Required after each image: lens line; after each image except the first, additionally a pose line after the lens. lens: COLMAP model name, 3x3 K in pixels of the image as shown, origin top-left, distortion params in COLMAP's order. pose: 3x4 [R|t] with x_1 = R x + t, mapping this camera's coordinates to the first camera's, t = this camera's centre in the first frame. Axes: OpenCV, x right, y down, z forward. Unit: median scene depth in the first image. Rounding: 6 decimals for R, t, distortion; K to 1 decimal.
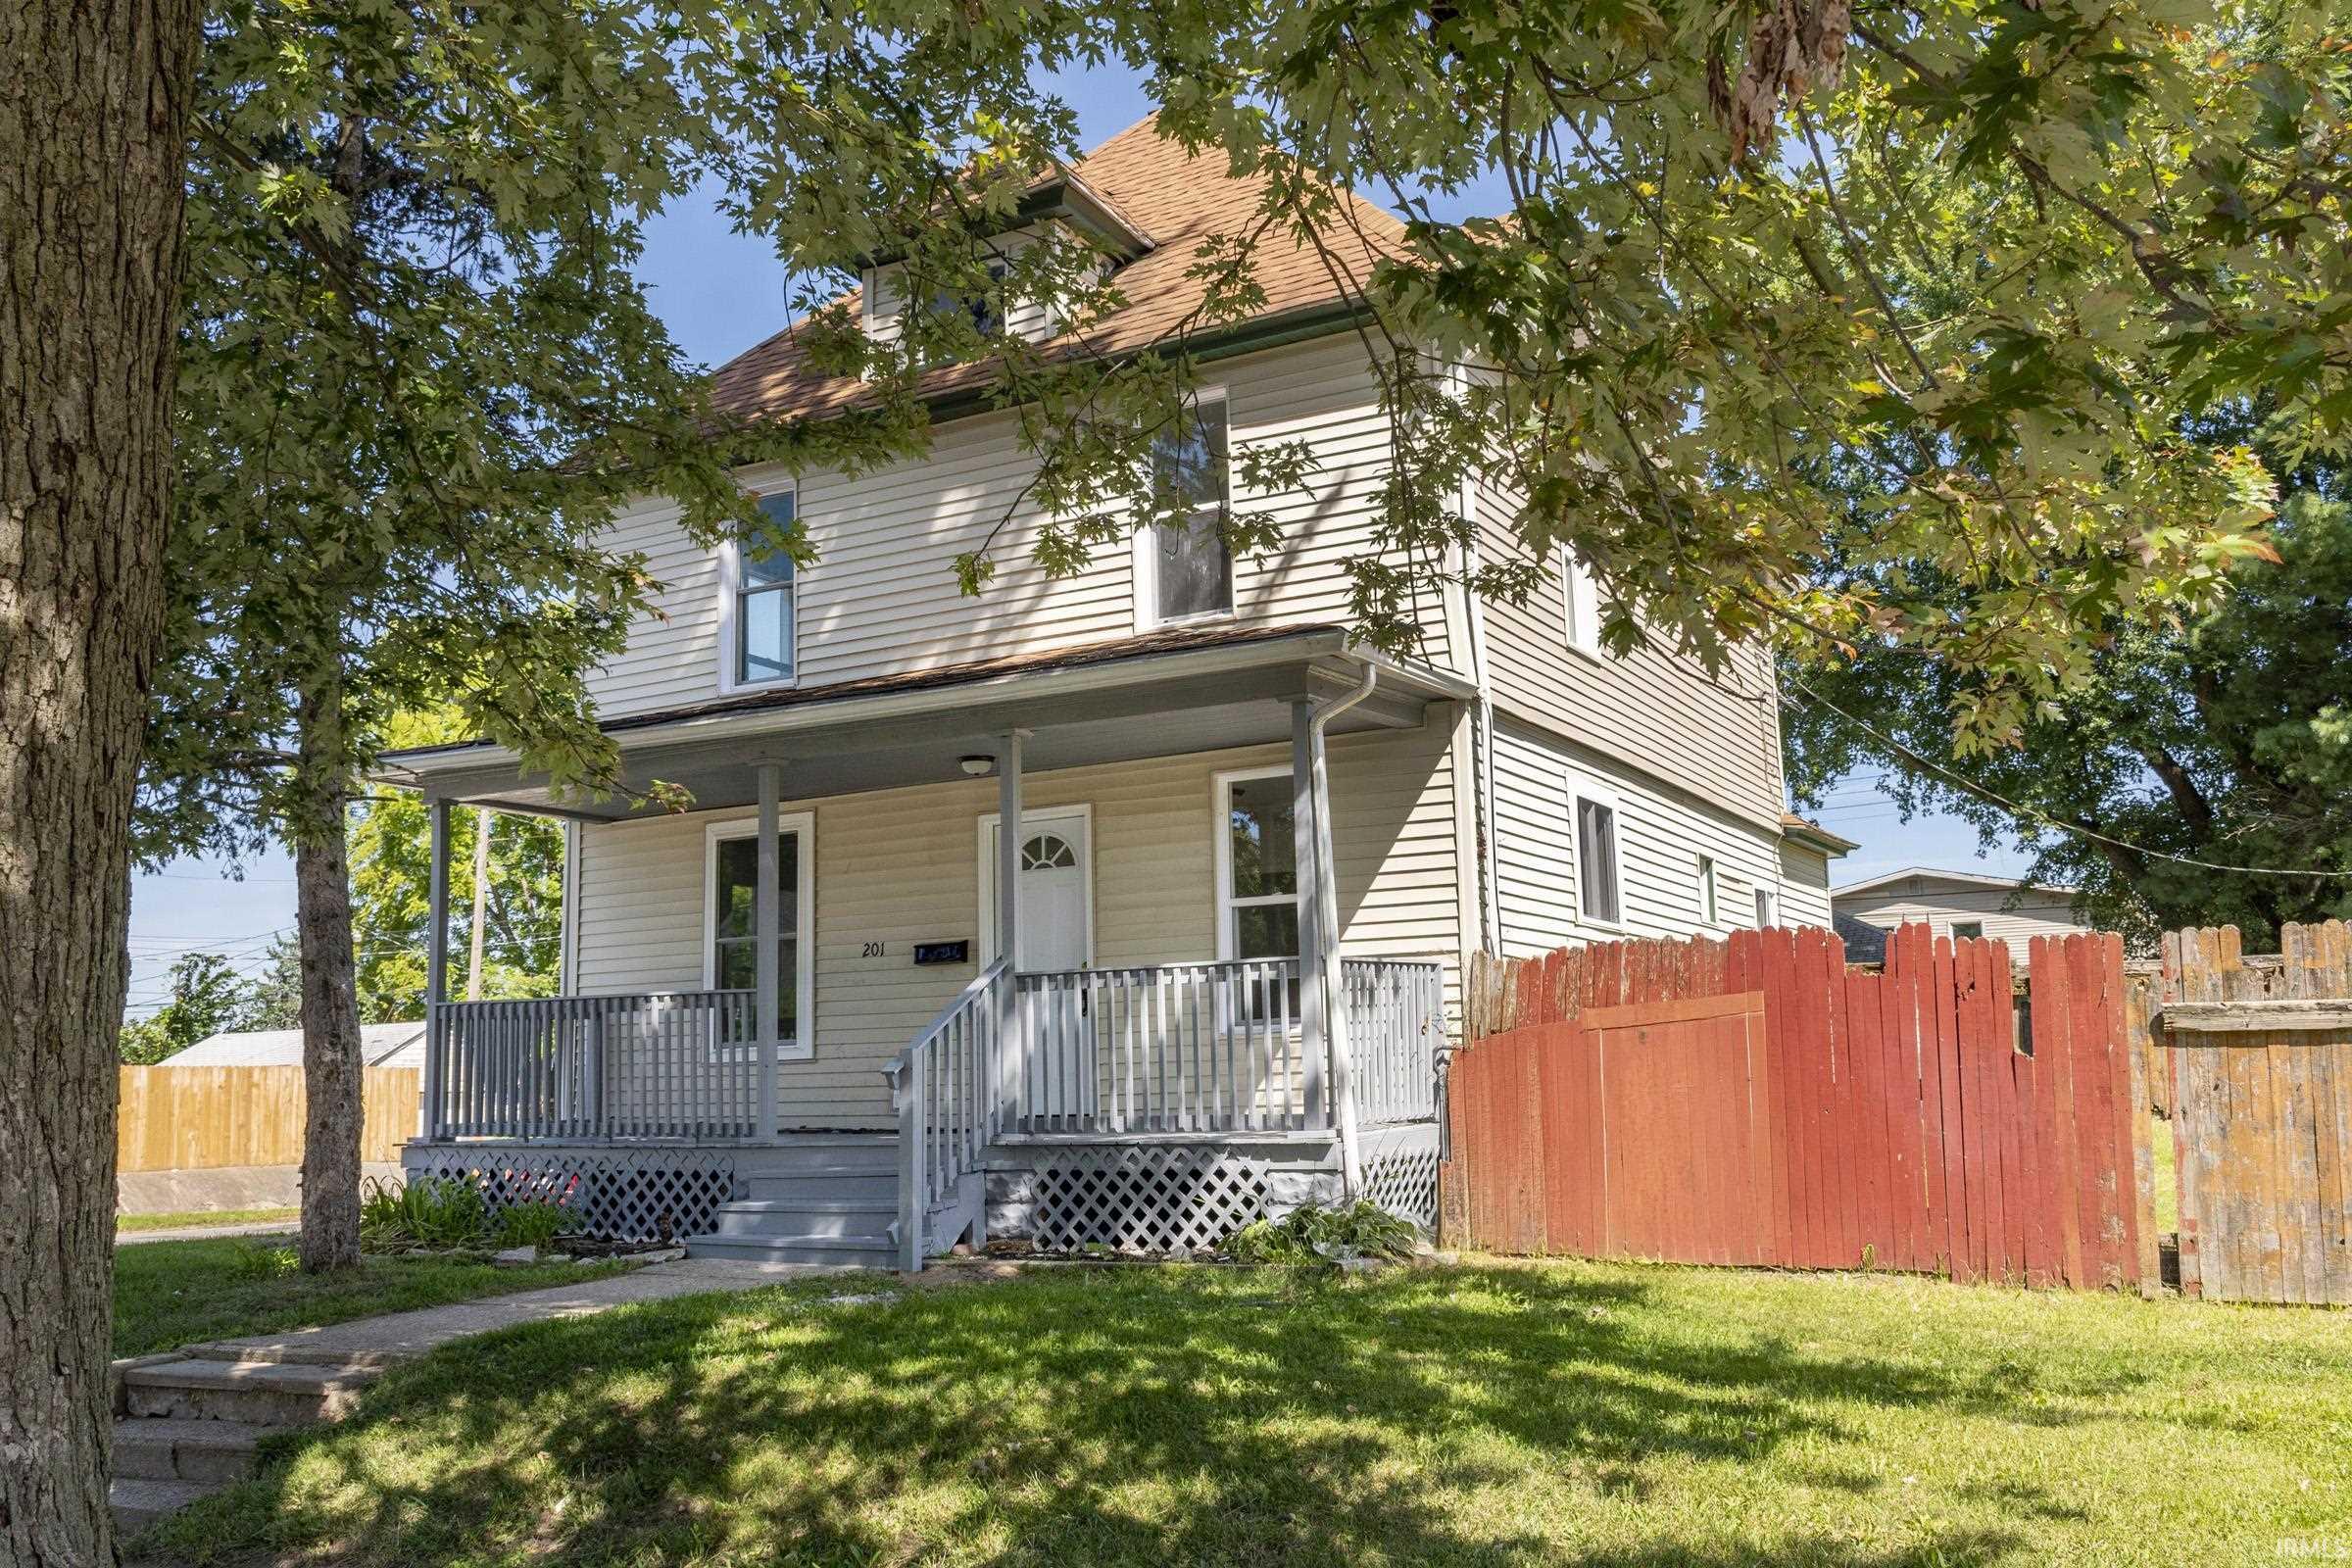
lens RADIAL K [[2056.4, 0, 1172.3], [0, 2056.4, 786.2], [0, 0, 1]] dist [-0.000772, -0.002177]
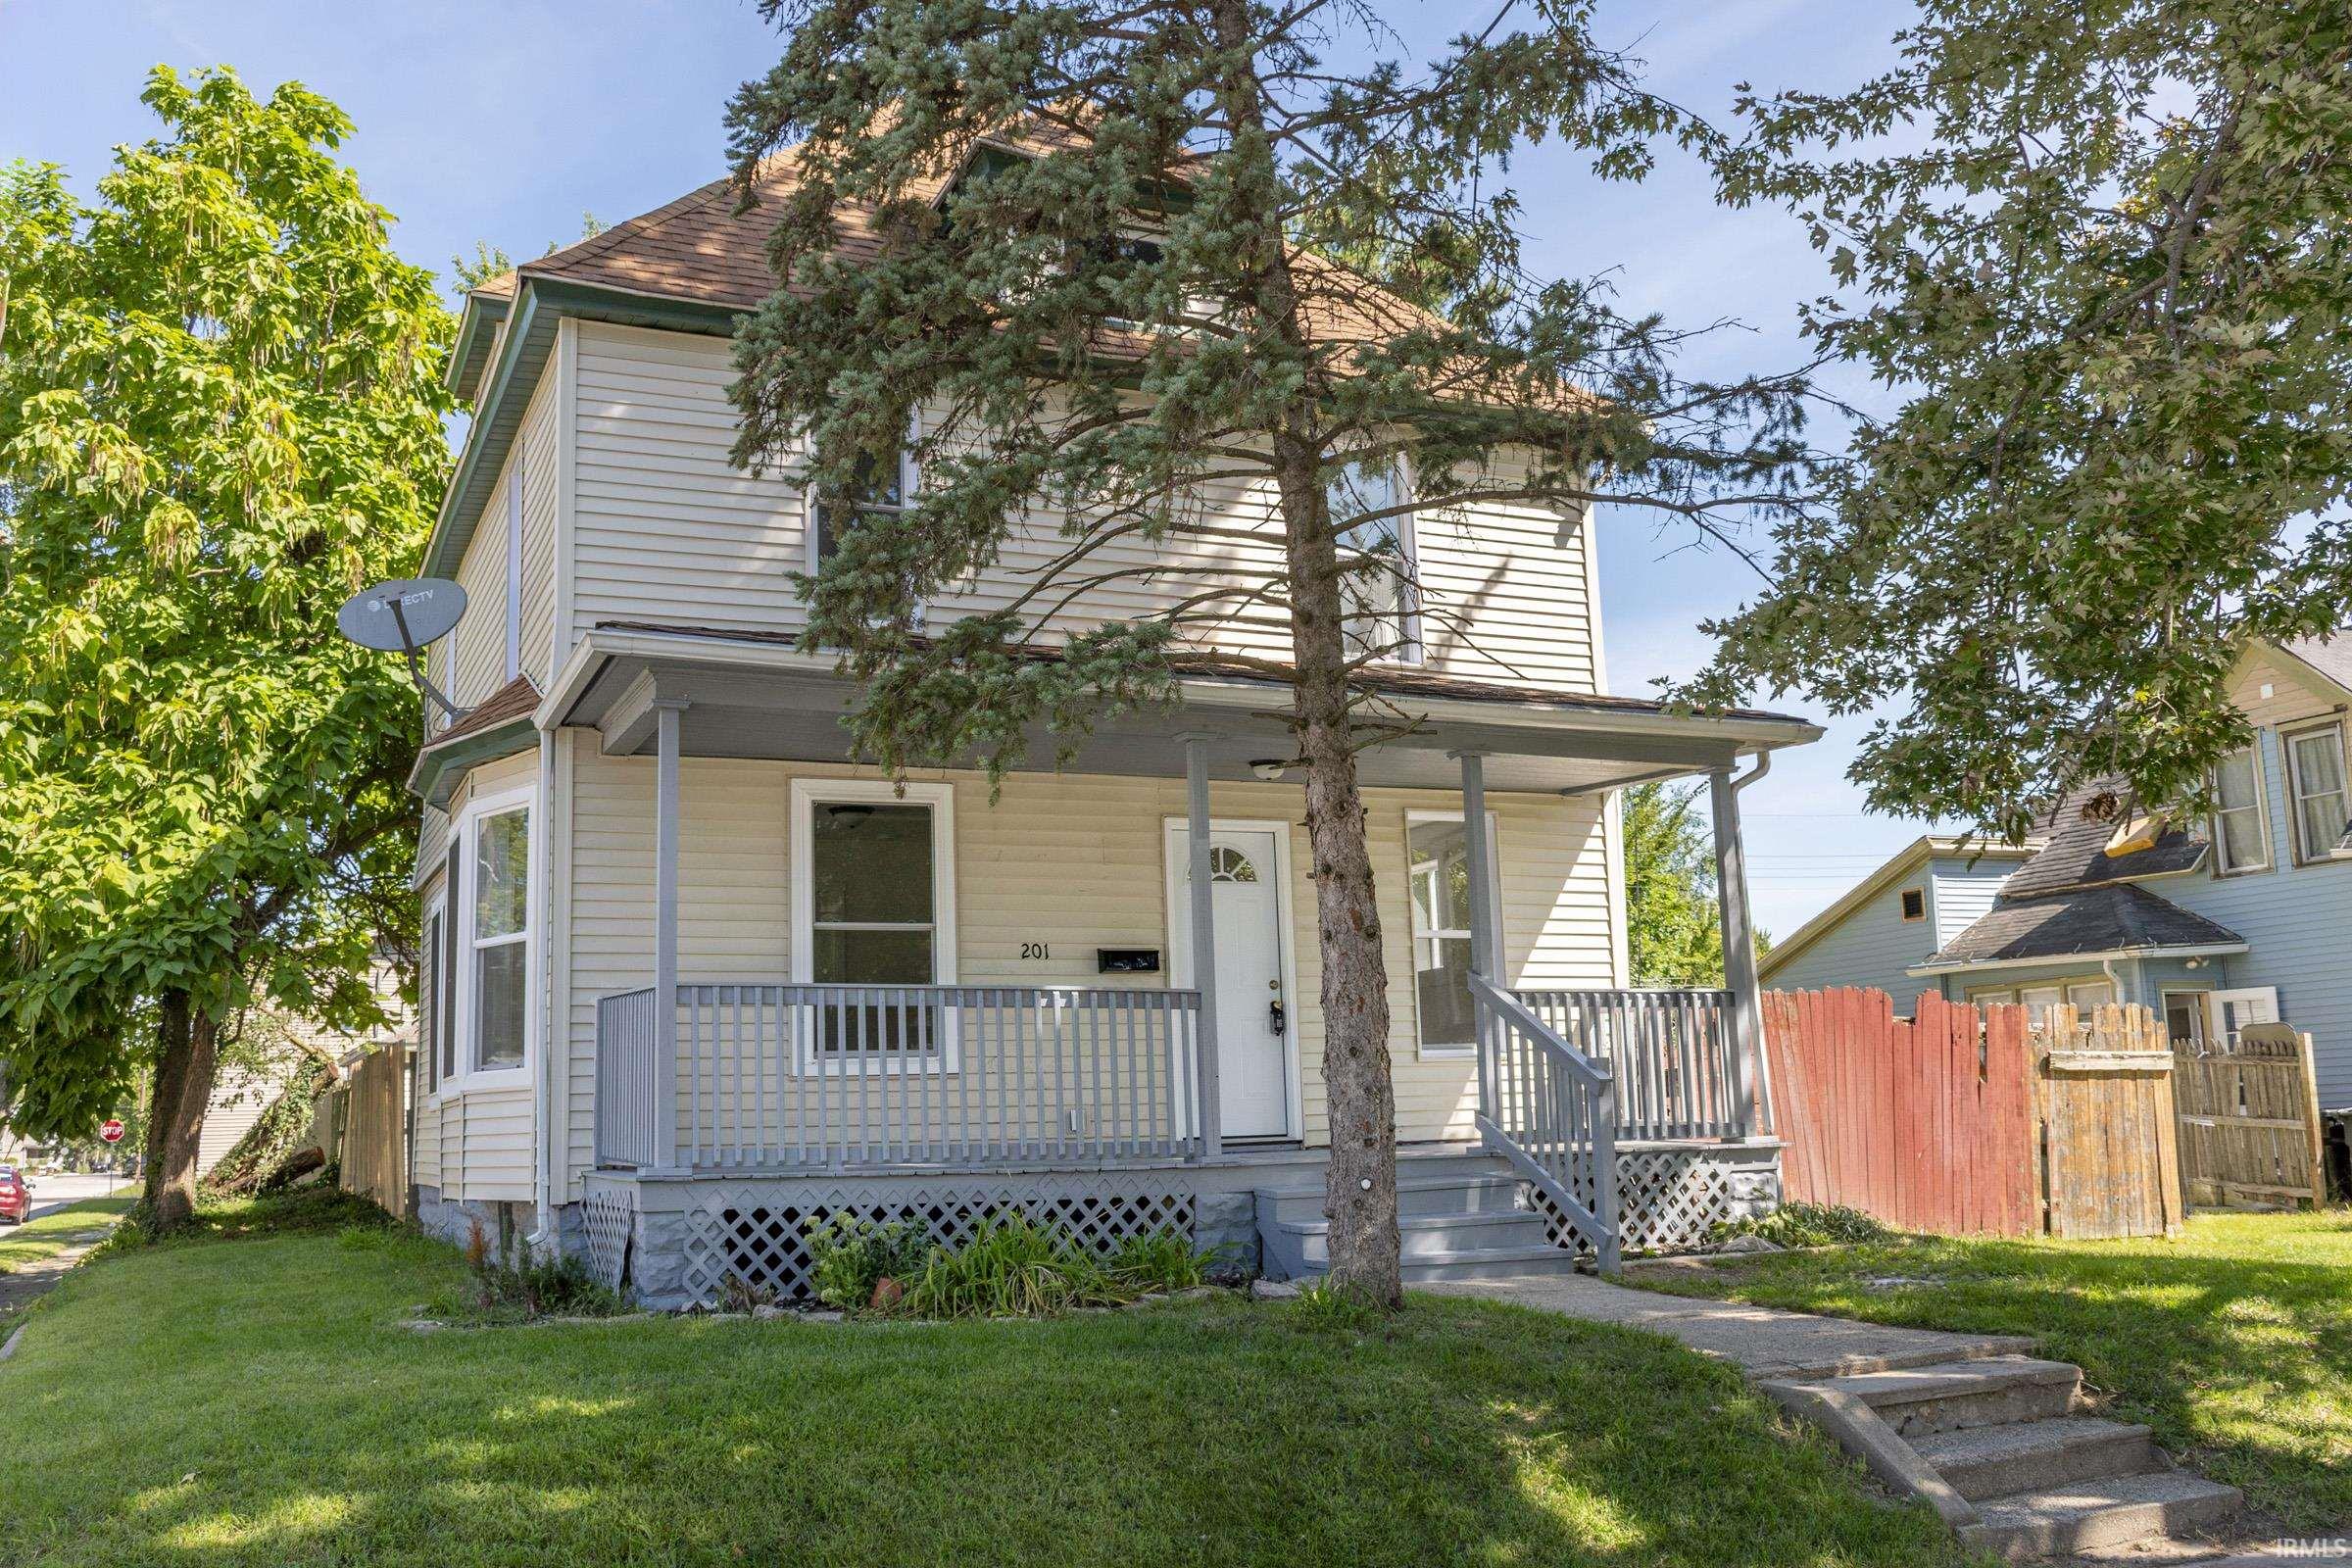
lens RADIAL K [[2062.9, 0, 1173.8], [0, 2062.9, 790.3], [0, 0, 1]] dist [-0.022455, -0.003897]
pose [[0.593416, 0.134355, 0.793604, -0.916485], [-0.106773, 0.990396, -0.087832, 0.091993], [-0.797783, -0.032615, 0.602062, 0.470138]]
